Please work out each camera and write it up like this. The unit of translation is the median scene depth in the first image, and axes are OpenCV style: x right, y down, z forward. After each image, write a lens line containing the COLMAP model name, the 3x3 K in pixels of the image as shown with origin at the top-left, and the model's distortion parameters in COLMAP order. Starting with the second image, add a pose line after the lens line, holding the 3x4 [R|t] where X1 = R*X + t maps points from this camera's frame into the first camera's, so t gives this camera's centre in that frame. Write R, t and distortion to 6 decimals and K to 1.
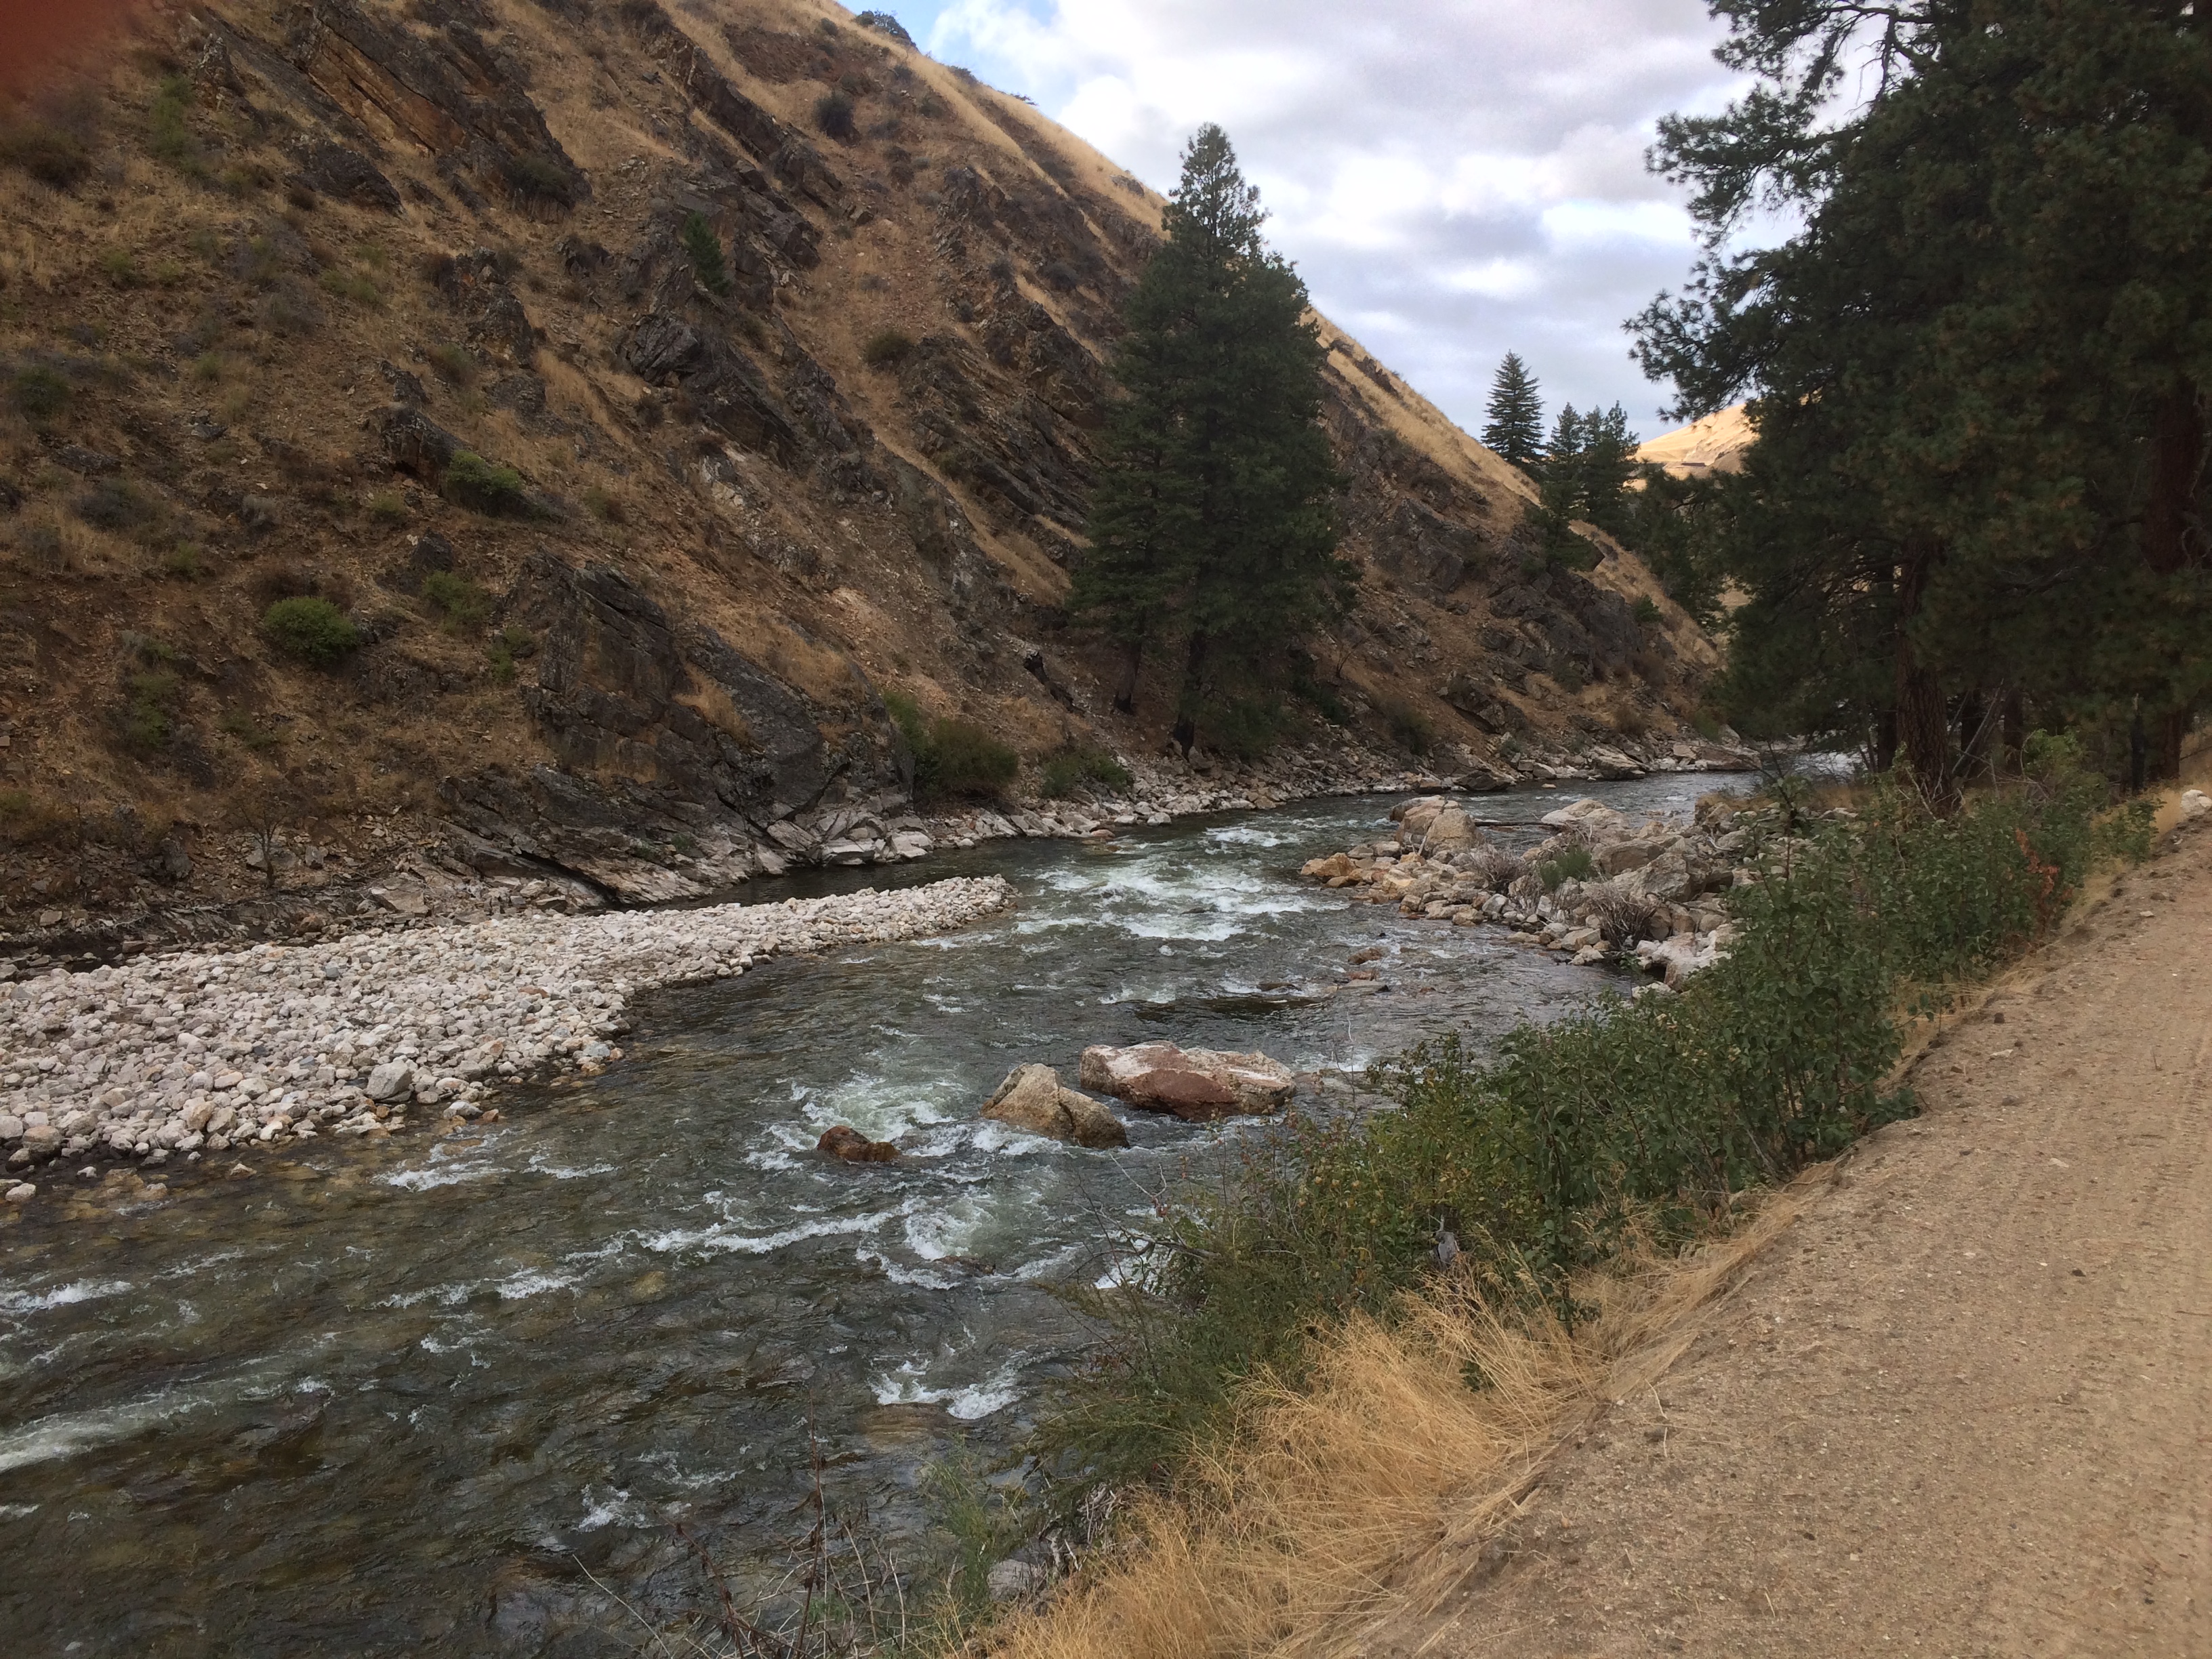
lens RADIAL K [[1913.1, 0, 1106.0], [0, 1913.1, 829.5], [0, 0, 1]] dist [0.082001, -0.103360]
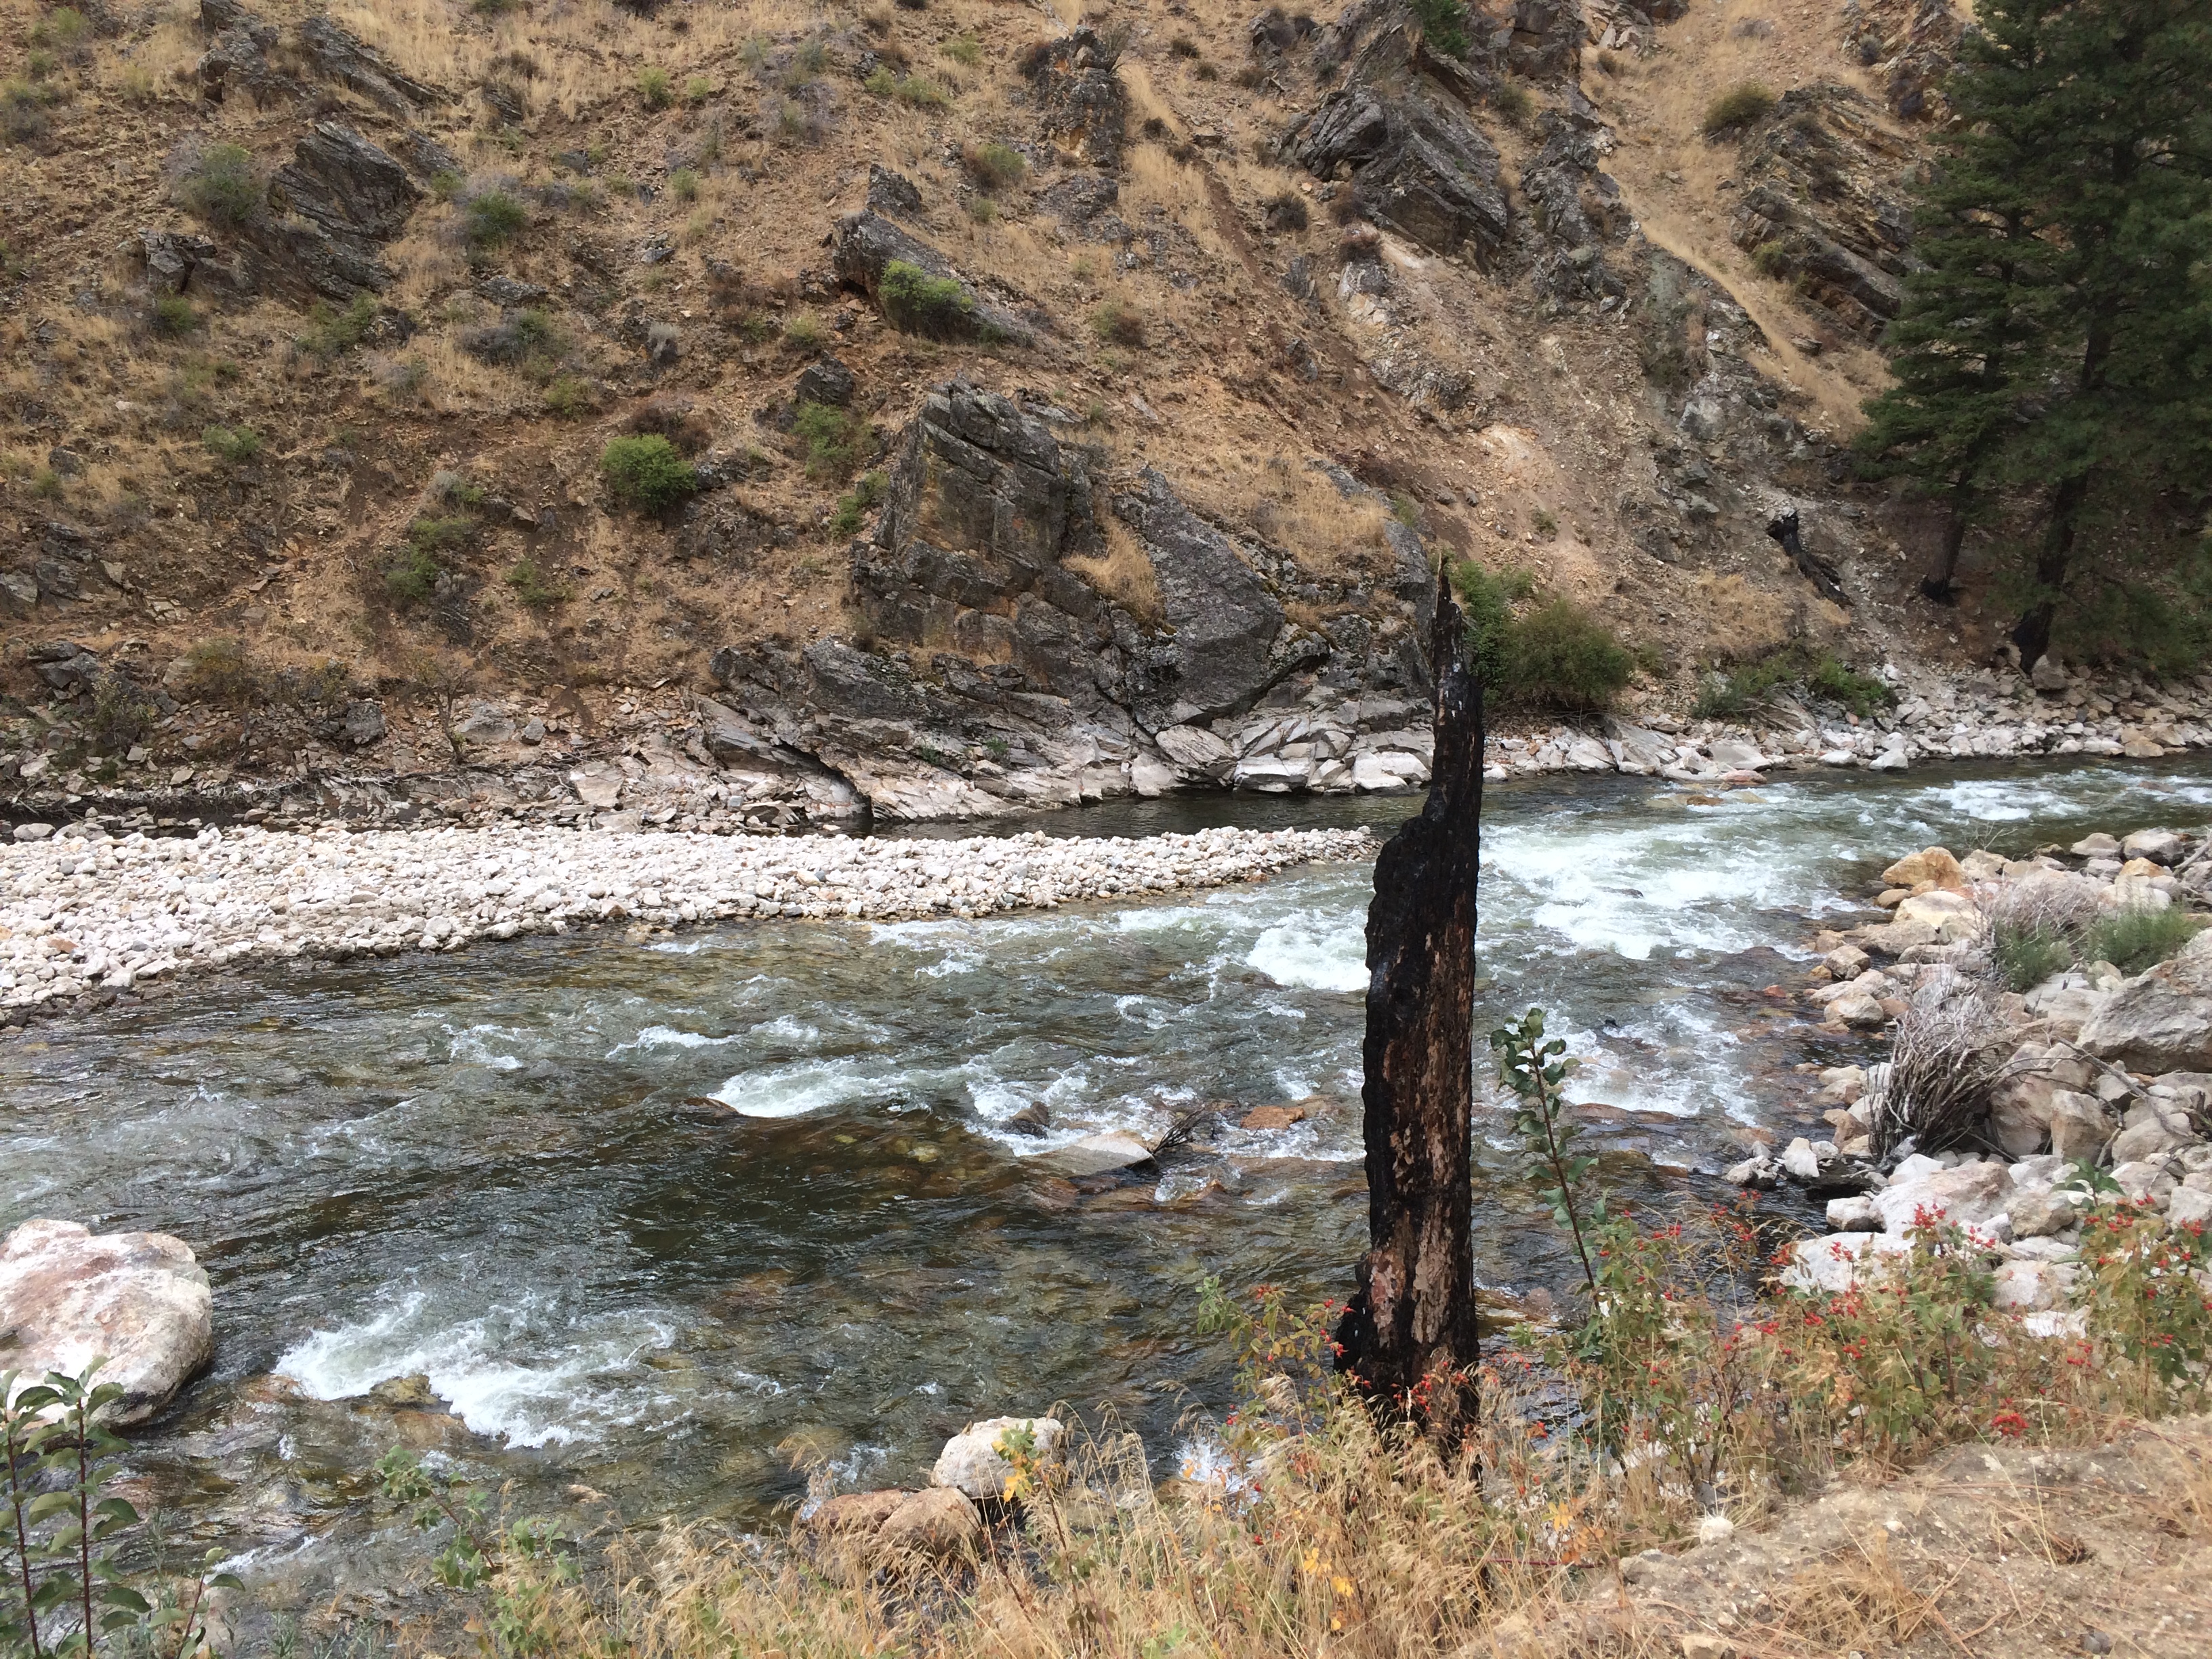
lens RADIAL K [[1913.1, 0, 1106.0], [0, 1913.1, 829.5], [0, 0, 1]] dist [0.082001, -0.103360]
pose [[0.811202, 0.100854, -0.576003, 0.249474], [-0.064960, 0.994460, 0.082638, -0.024628], [0.581147, -0.029619, 0.813260, 0.361331]]
